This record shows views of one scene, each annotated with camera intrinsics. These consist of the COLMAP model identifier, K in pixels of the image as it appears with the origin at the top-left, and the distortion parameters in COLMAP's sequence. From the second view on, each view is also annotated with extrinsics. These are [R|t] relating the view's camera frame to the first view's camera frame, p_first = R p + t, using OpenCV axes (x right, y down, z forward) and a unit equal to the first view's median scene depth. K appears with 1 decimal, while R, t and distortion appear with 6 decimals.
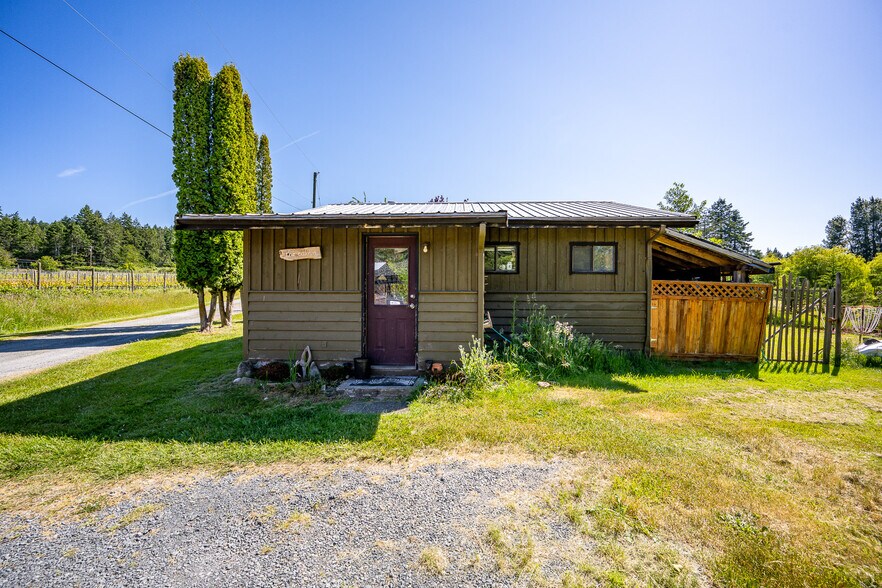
lens RADIAL K [[395.7, 0, 441.0], [0, 395.7, 294.0], [0, 0, 1]] dist [0.015948, 0.000146]
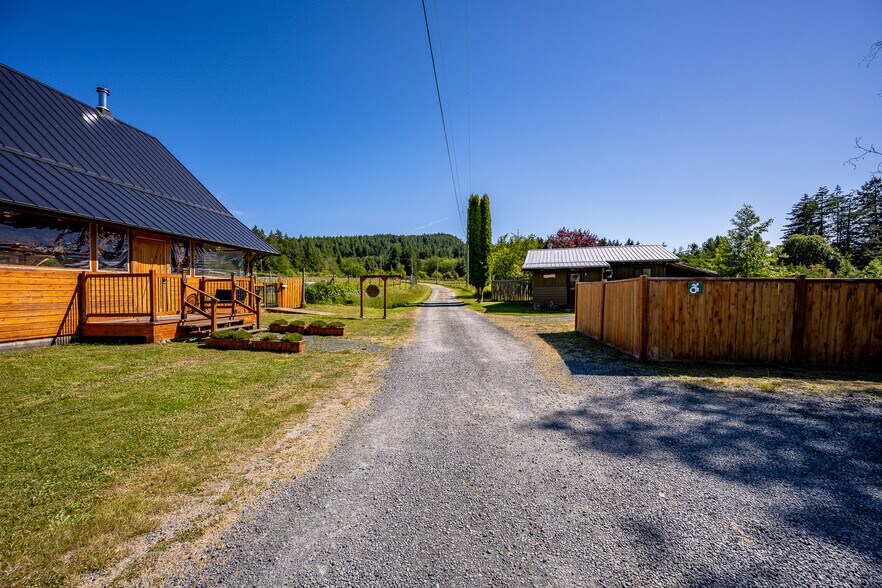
lens RADIAL K [[395.7, 0, 441.0], [0, 395.7, 294.0], [0, 0, 1]] dist [0.015948, 0.000146]
pose [[0.976918, -0.004466, -0.213567, -0.104740], [0.004773, 0.999988, 0.000922, 0.008852], [0.213561, -0.001920, 0.976928, -0.491137]]
